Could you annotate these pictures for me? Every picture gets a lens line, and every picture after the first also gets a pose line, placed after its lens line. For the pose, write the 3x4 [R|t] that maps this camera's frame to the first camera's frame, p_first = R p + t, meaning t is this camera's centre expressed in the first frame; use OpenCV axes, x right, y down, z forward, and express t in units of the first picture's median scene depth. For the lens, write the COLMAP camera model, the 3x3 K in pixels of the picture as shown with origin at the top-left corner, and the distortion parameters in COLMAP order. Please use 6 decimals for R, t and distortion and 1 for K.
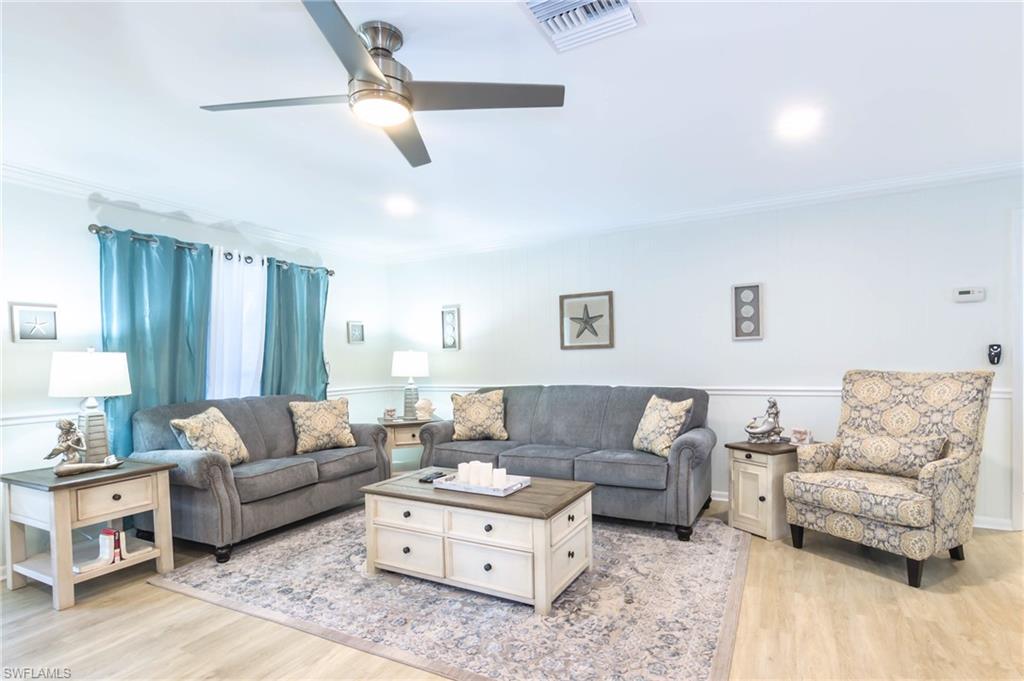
lens RADIAL K [[486.9, 0, 510.7], [0, 486.9, 372.5], [0, 0, 1]] dist [-0.000929, -0.000145]
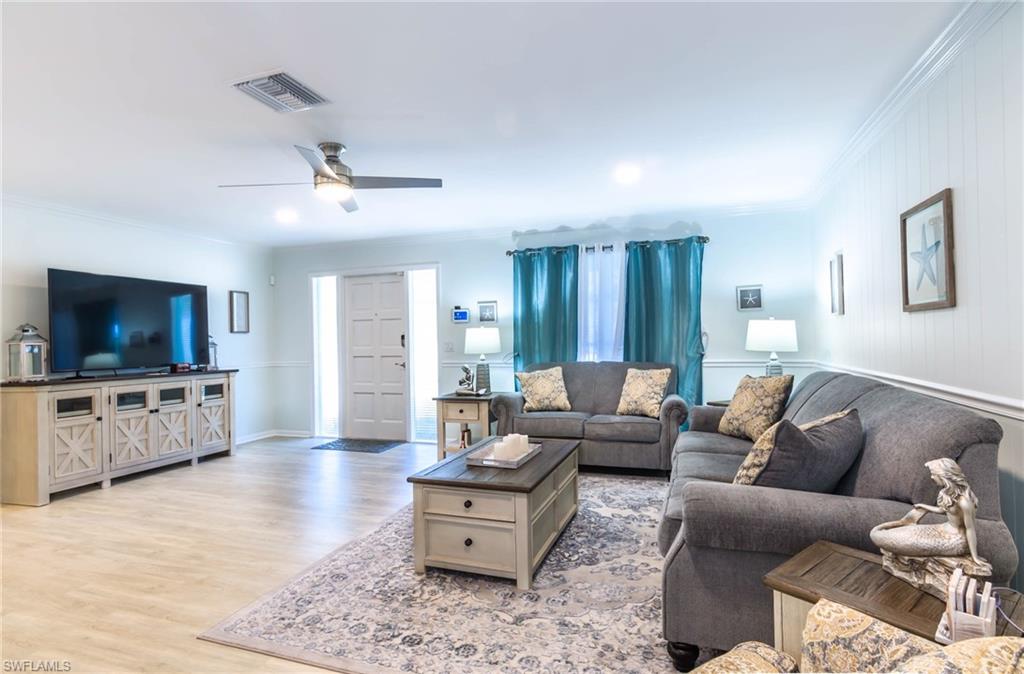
lens RADIAL K [[506.9, 0, 512.0], [0, 506.9, 337.0], [0, 0, 1]] dist [0.006320, 0.001229]
pose [[0.197047, 0.015569, -0.980270, 0.689780], [-0.010352, 0.999851, 0.013799, -0.027505], [0.980339, 0.007428, 0.197179, 0.544671]]
